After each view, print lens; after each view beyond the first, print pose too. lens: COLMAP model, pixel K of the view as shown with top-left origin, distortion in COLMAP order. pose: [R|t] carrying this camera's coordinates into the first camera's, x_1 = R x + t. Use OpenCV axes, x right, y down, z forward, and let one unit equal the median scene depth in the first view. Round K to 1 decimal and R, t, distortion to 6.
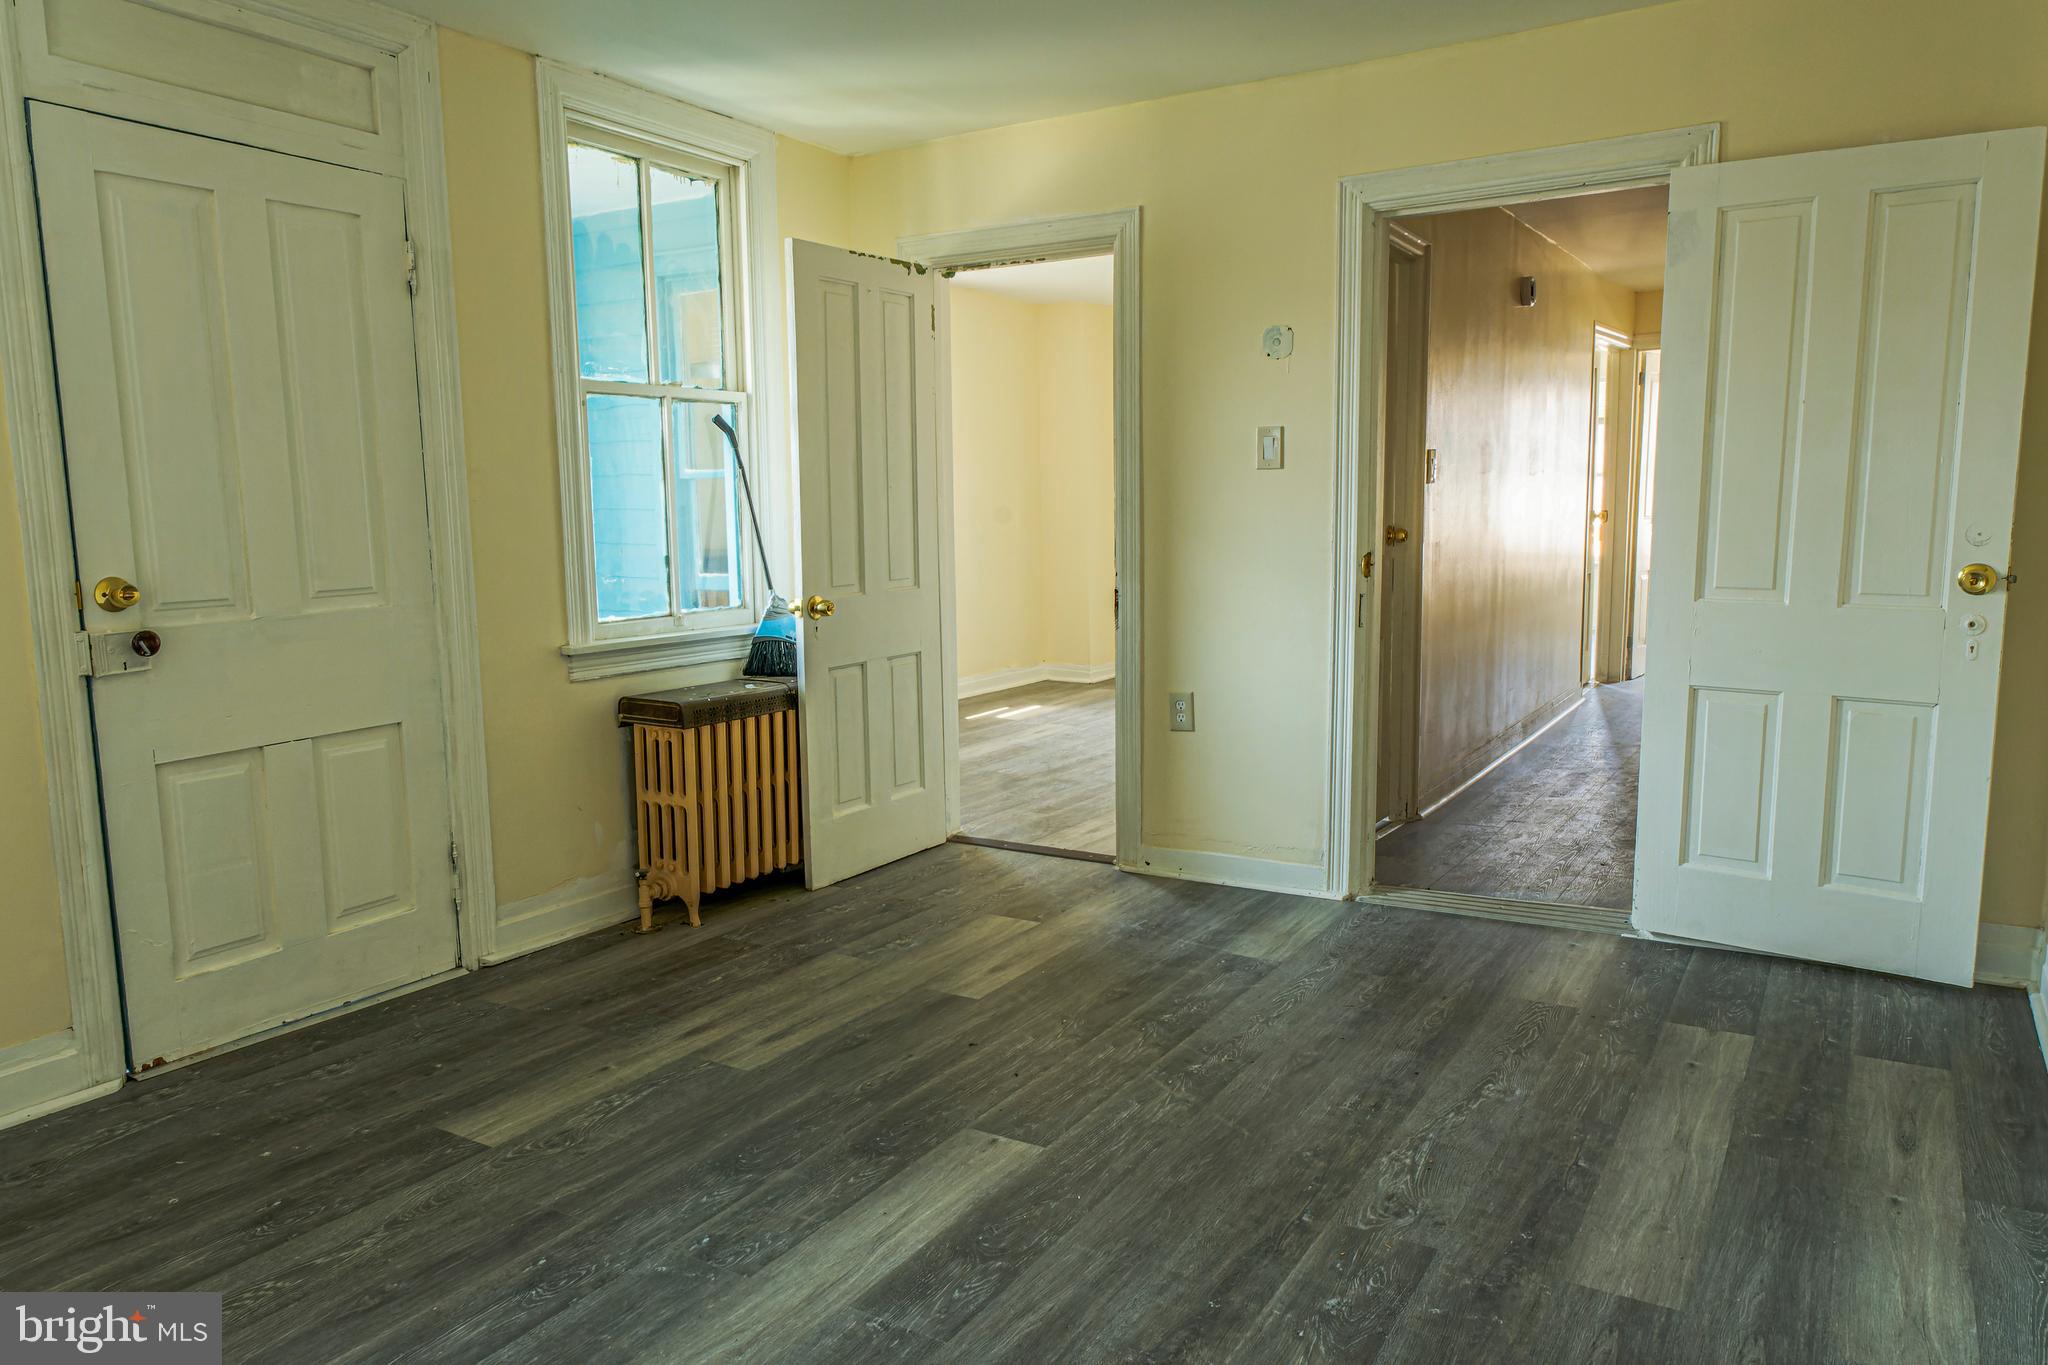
lens RADIAL K [[1416.5, 0, 1024.0], [0, 1416.5, 682.5], [0, 0, 1]] dist [0.002395, 0.003421]
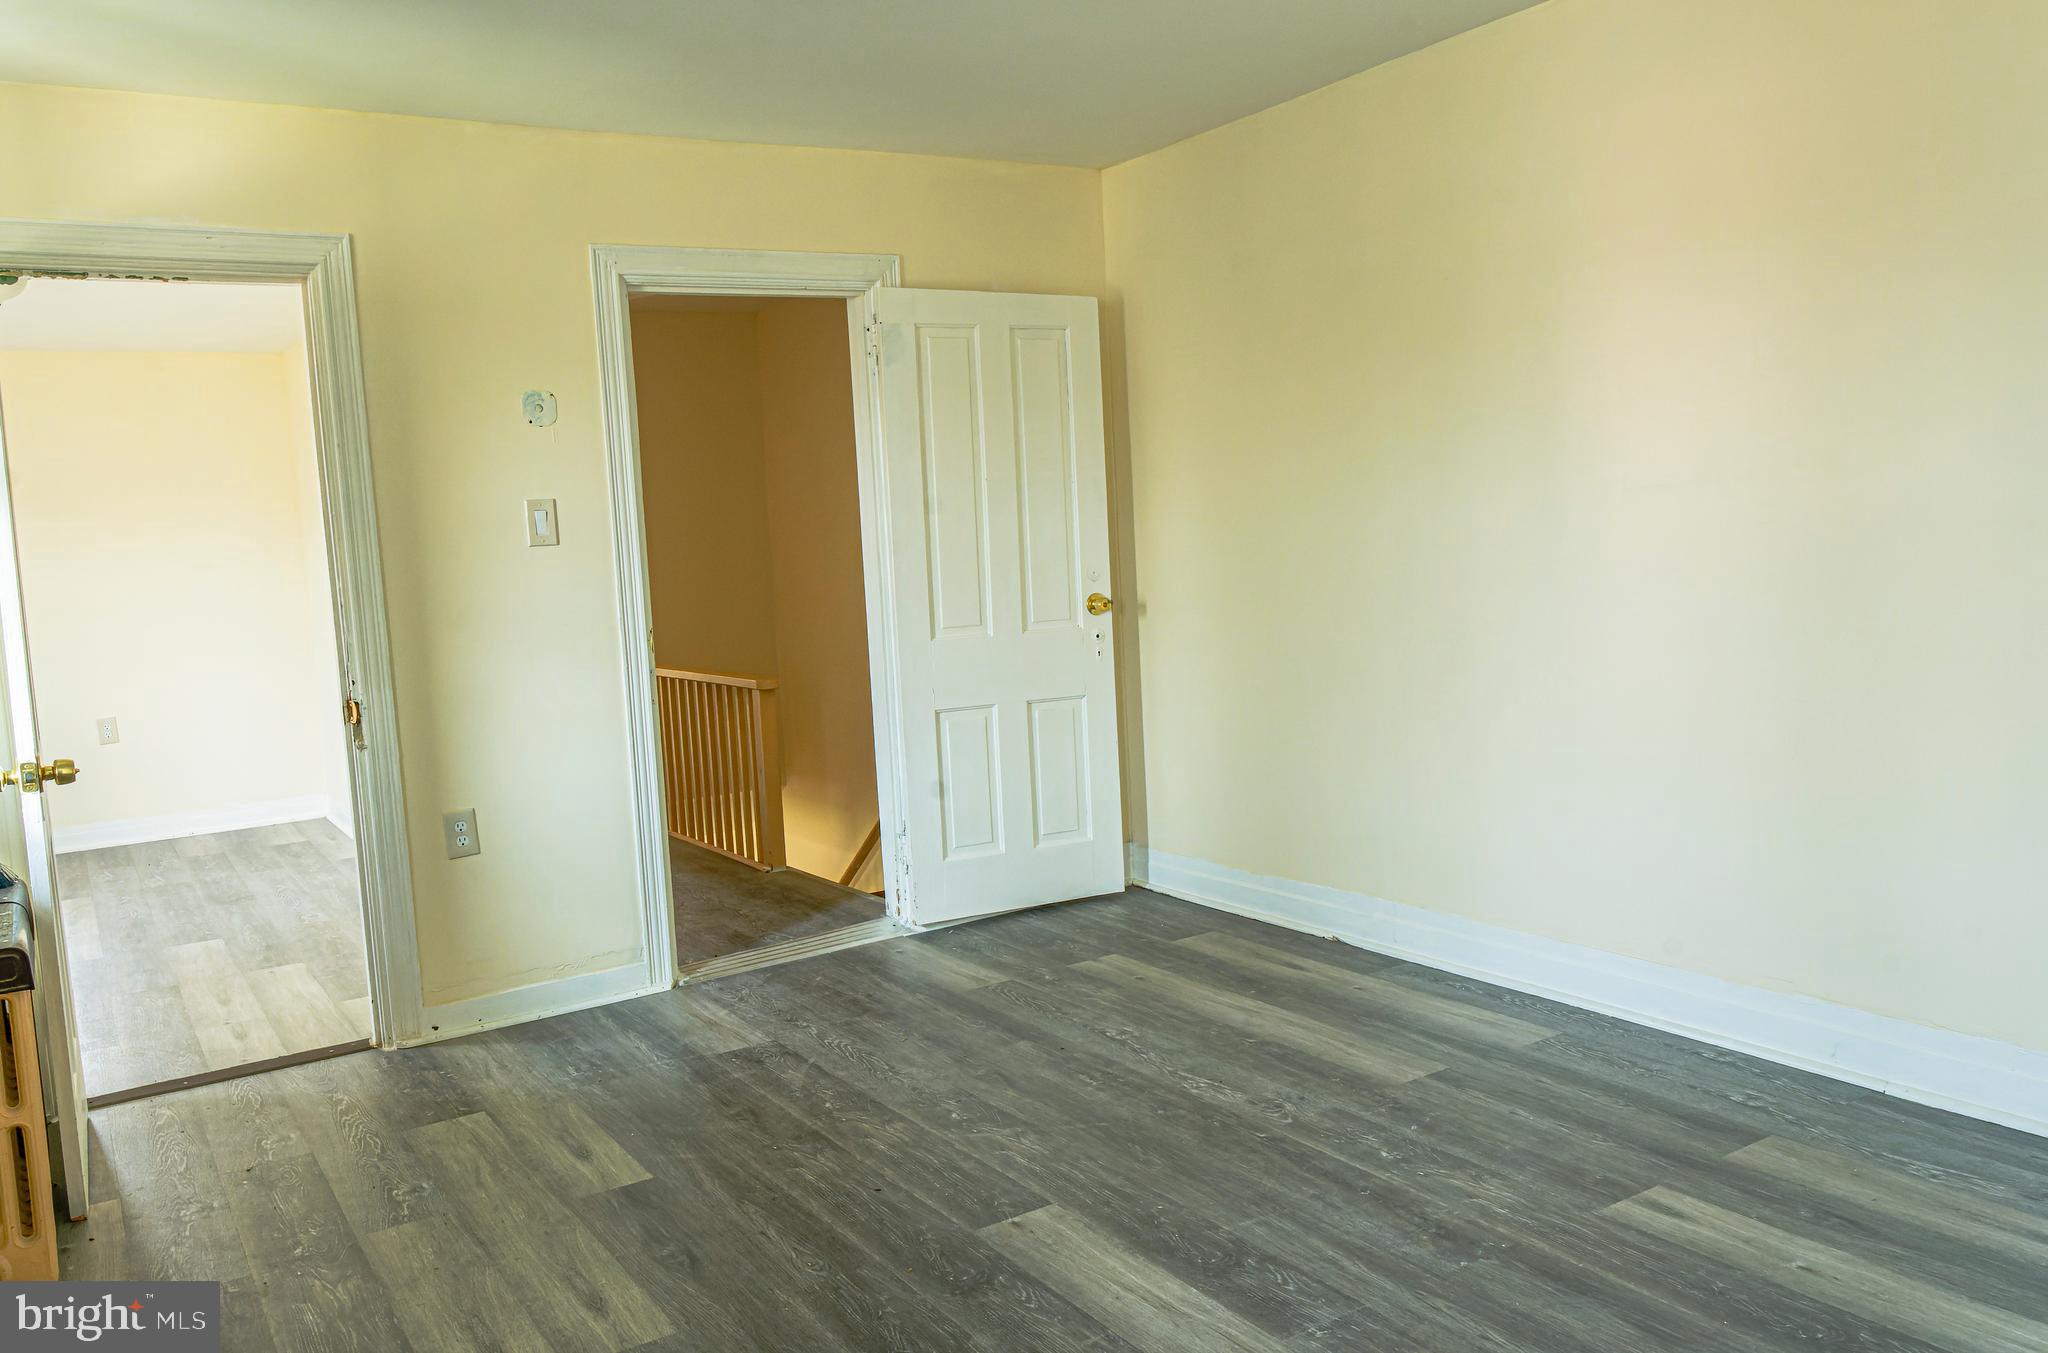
lens RADIAL K [[1513.6, 0, 956.2], [0, 1513.6, 681.6], [0, 0, 1]] dist [0.005633, 0.001823]
pose [[0.460790, -0.096459, 0.882252, -0.845401], [0.170500, 0.985181, 0.018662, -0.055293], [-0.870978, 0.141824, 0.470408, 0.477912]]
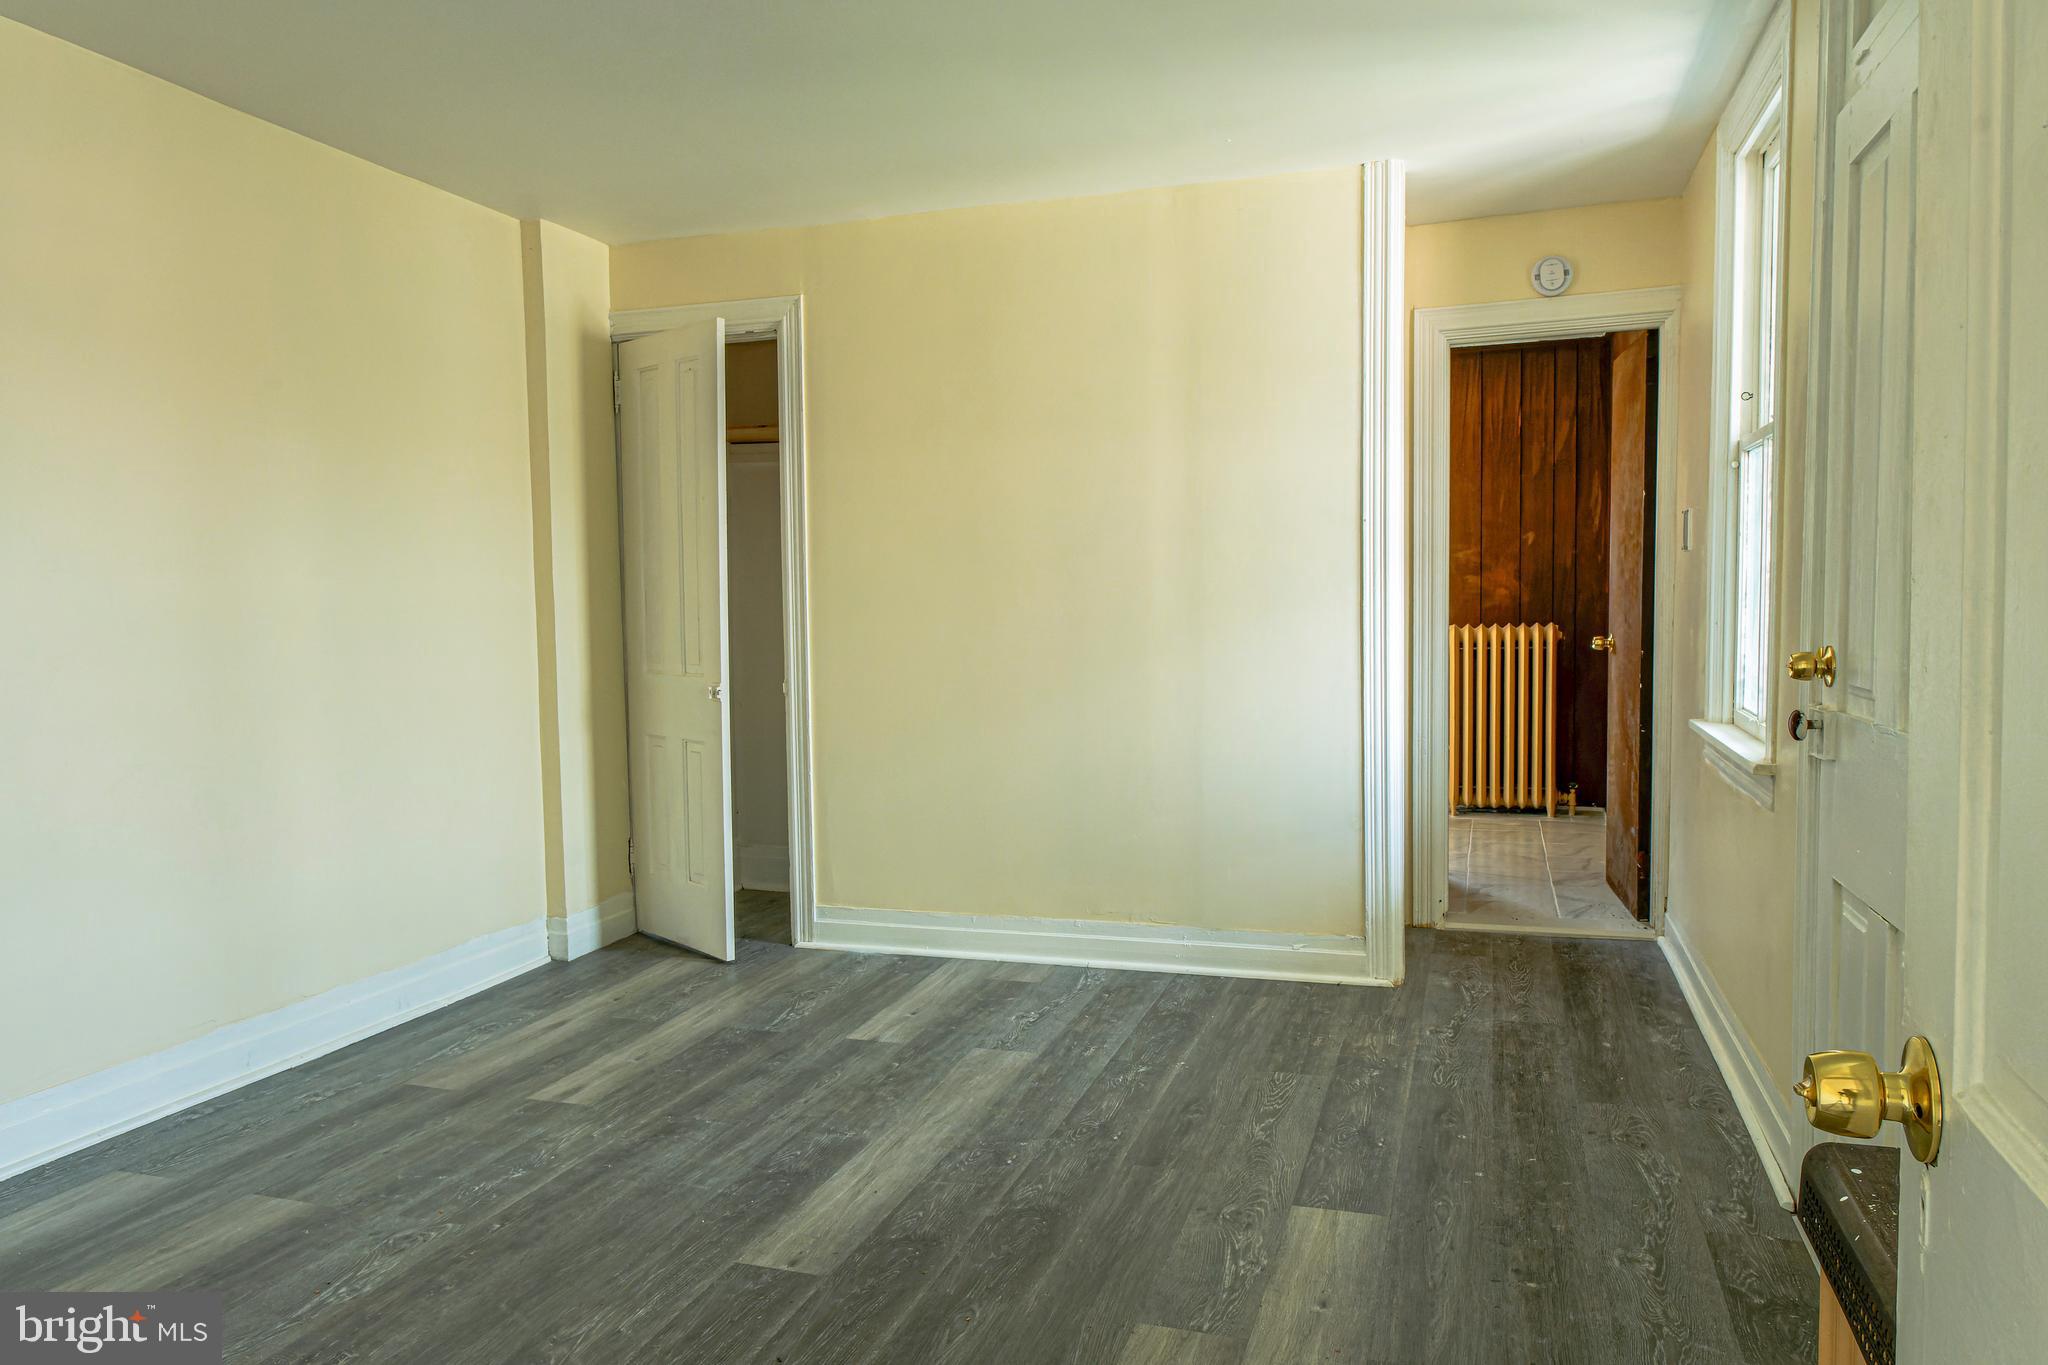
lens RADIAL K [[1416.5, 0, 1024.0], [0, 1416.5, 682.5], [0, 0, 1]] dist [0.002395, 0.003421]
pose [[-0.973725, 0.039596, -0.224257, 0.023018], [-0.005539, 0.980358, 0.197149, -0.223164], [0.227659, 0.193211, -0.954380, 1.744784]]
